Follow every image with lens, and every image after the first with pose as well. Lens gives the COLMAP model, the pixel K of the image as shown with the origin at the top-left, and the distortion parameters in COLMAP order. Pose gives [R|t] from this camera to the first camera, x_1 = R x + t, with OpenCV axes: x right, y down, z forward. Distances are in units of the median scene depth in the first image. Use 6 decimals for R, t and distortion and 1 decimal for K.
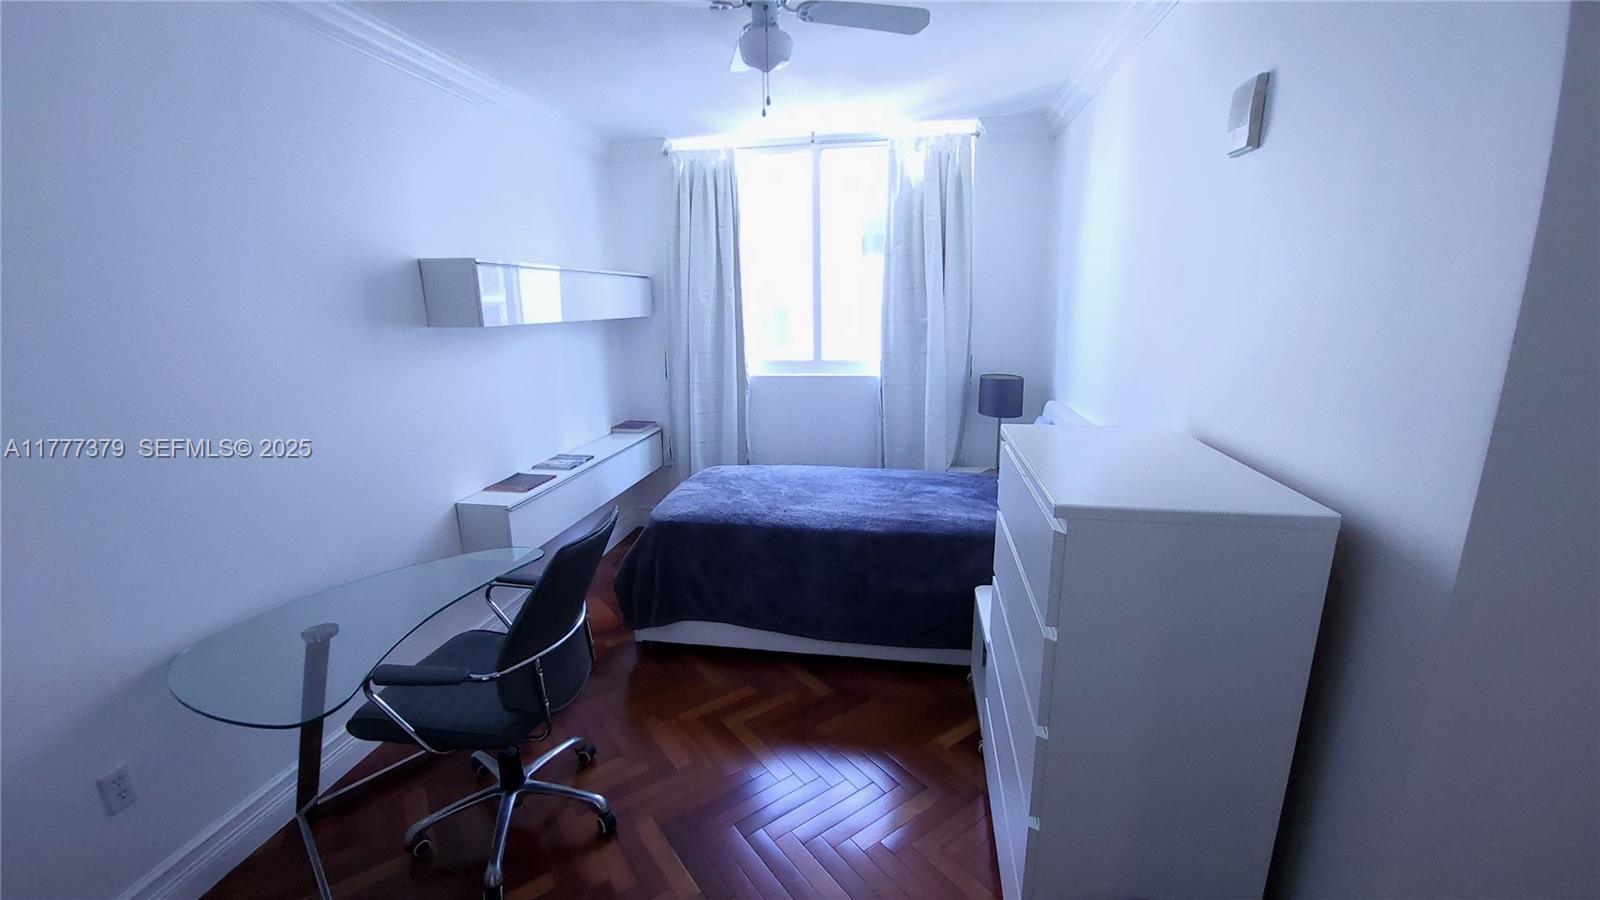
lens RADIAL K [[628.9, 0, 797.4], [0, 628.9, 451.3], [0, 0, 1]] dist [-0.011165, -0.000453]
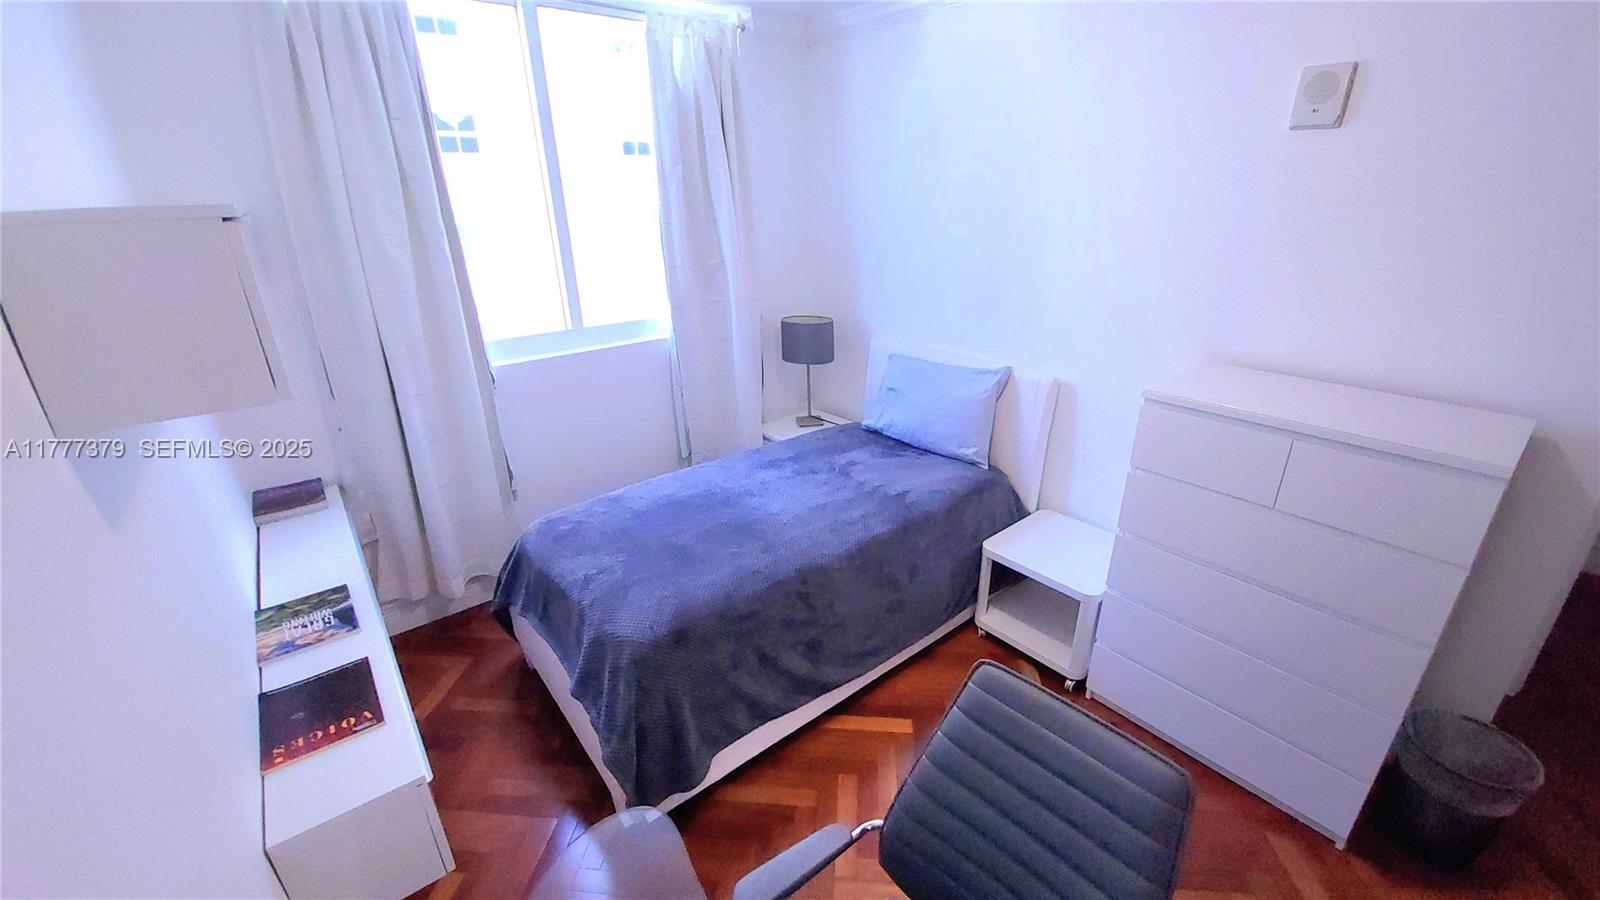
lens RADIAL K [[628.9, 0, 796.9], [0, 628.9, 452.4], [0, 0, 1]] dist [-0.011165, -0.000453]
pose [[0.662343, -0.280907, 0.694545, -0.374832], [0.181737, 0.959601, 0.214797, -0.128992], [-0.726824, -0.016045, 0.686636, 0.360471]]
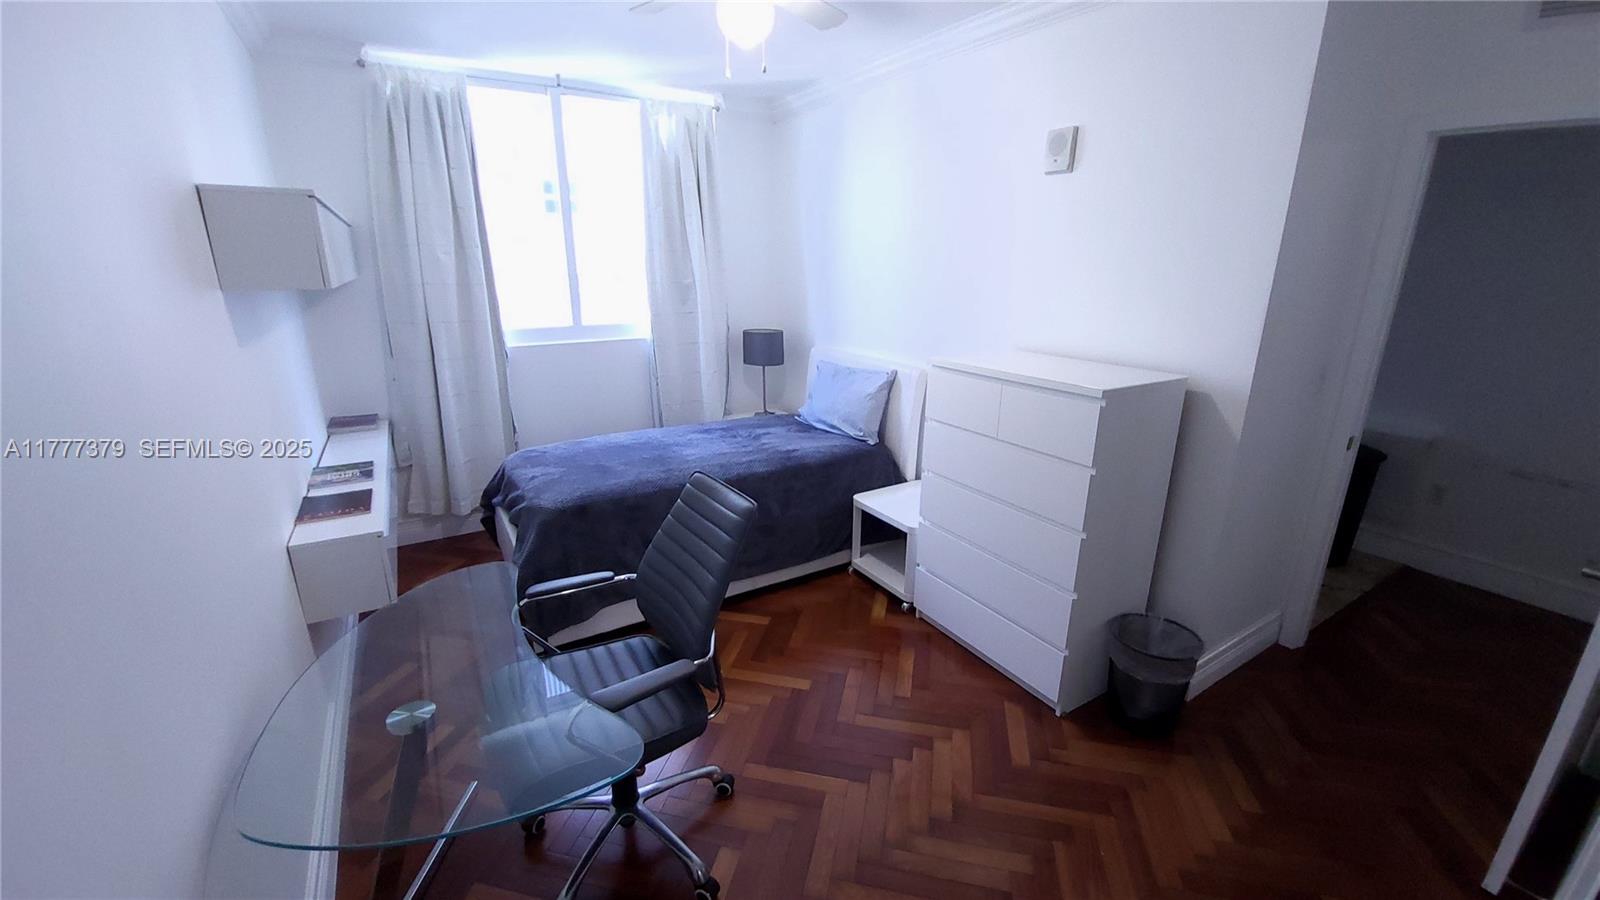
lens RADIAL K [[628.9, 0, 795.9], [0, 628.9, 451.9], [0, 0, 1]] dist [-0.011165, -0.000453]
pose [[0.754522, -0.170949, 0.633619, -0.386623], [0.137657, 0.985226, 0.101888, -0.009272], [-0.641675, 0.010345, 0.766907, 0.078631]]
